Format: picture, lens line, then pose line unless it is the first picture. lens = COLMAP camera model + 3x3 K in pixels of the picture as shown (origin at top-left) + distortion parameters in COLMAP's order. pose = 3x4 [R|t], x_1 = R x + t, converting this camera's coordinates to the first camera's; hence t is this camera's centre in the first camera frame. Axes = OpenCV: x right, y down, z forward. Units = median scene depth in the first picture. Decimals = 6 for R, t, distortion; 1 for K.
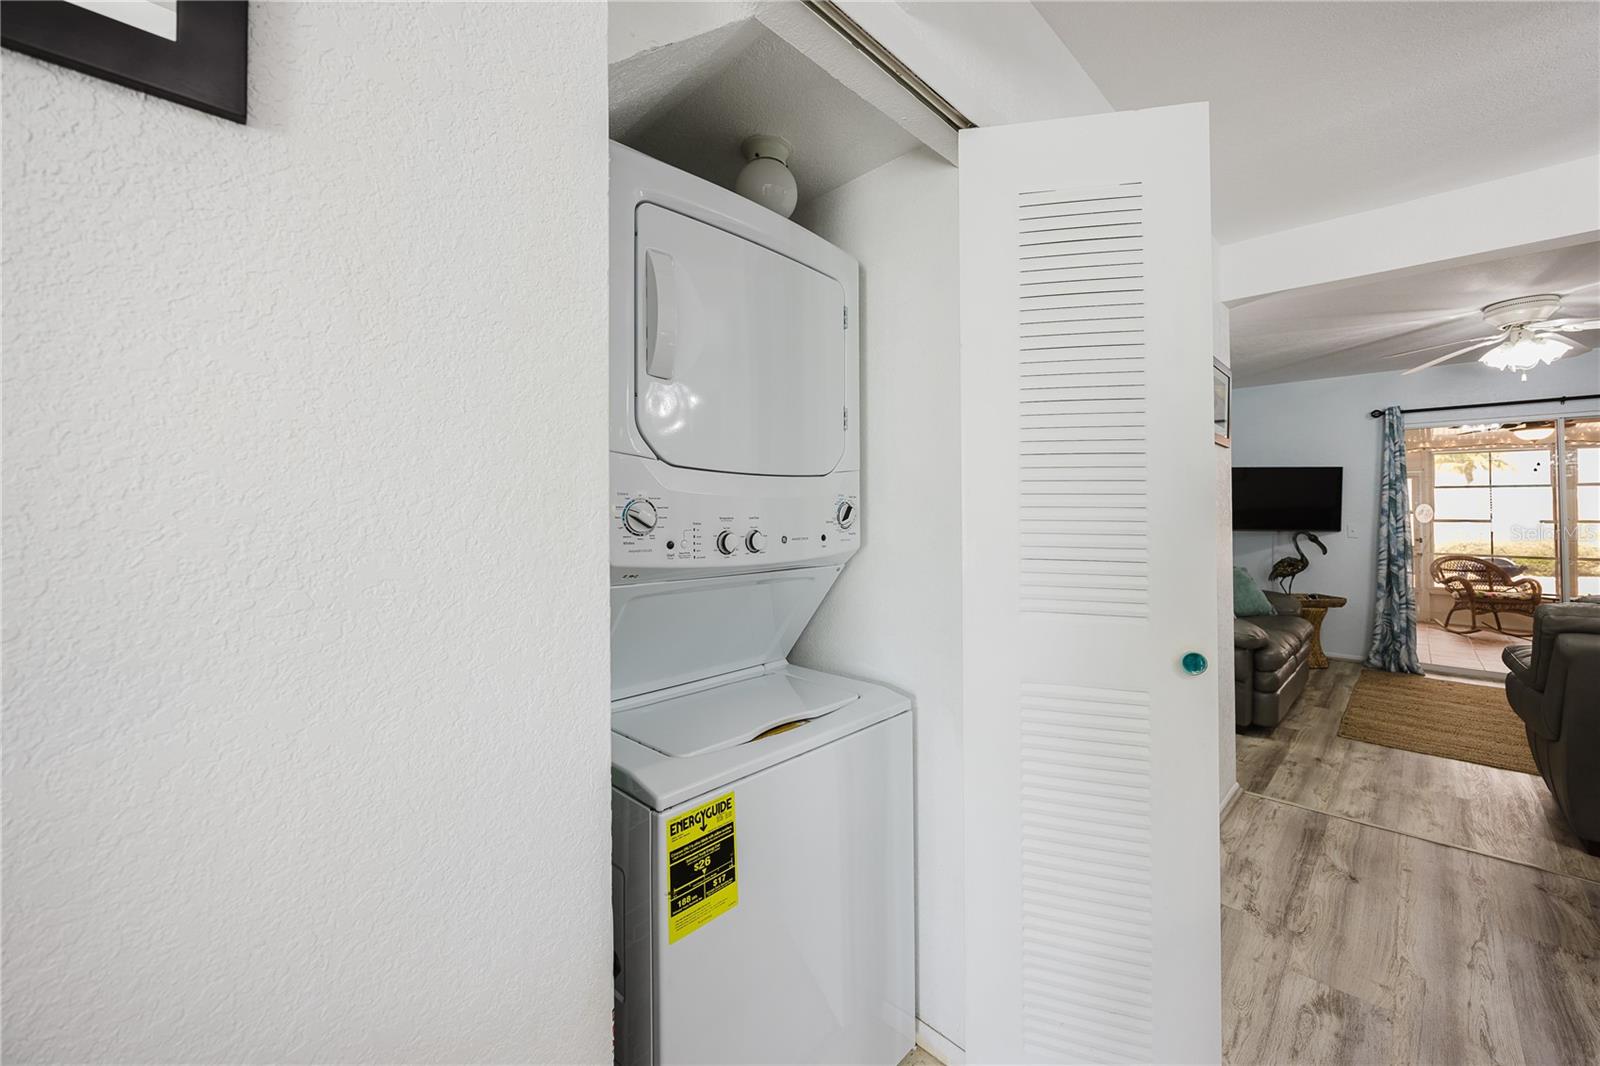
lens RADIAL K [[629.4, 0, 825.9], [0, 629.4, 499.3], [0, 0, 1]] dist [0.008421, -0.003248]
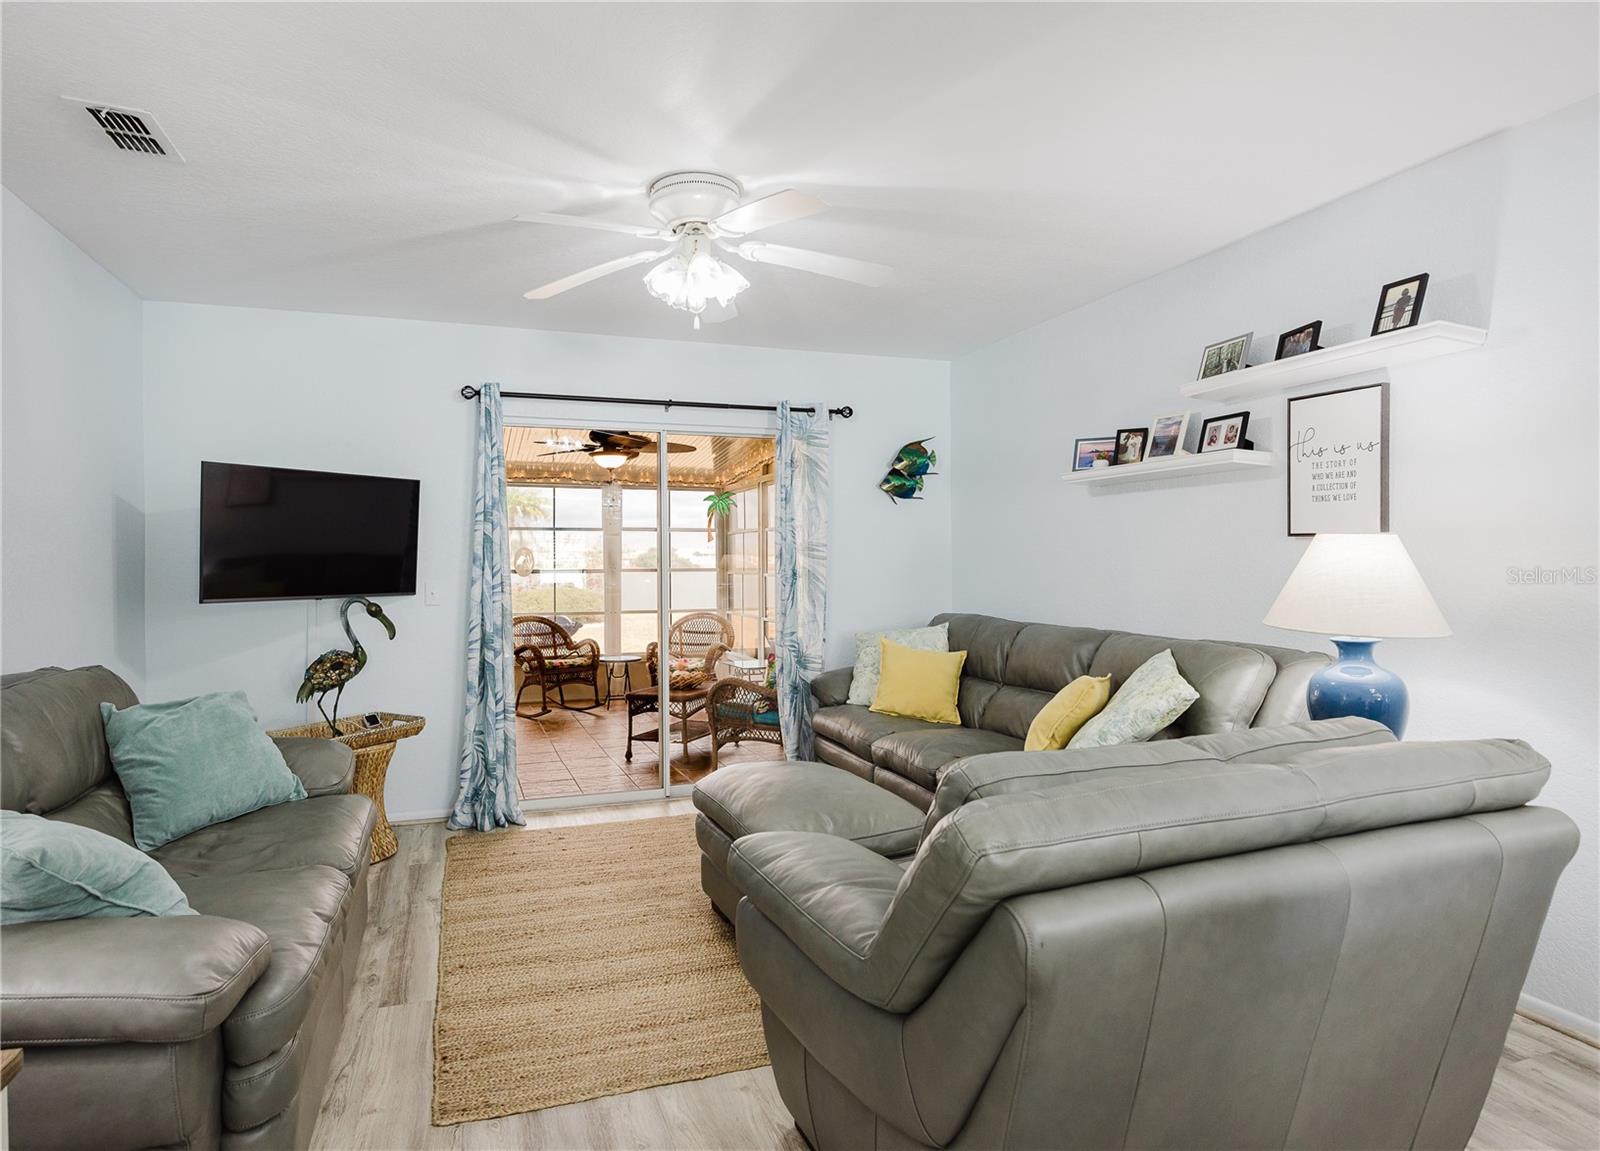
lens RADIAL K [[845.5, 0, 728.1], [0, 845.5, 560.2], [0, 0, 1]] dist [-0.024045, 0.001219]
pose [[0.486539, -0.002592, 0.873655, 0.316355], [-0.012930, 0.999865, 0.010167, 0.009423], [-0.873563, -0.016243, 0.486440, 0.421154]]
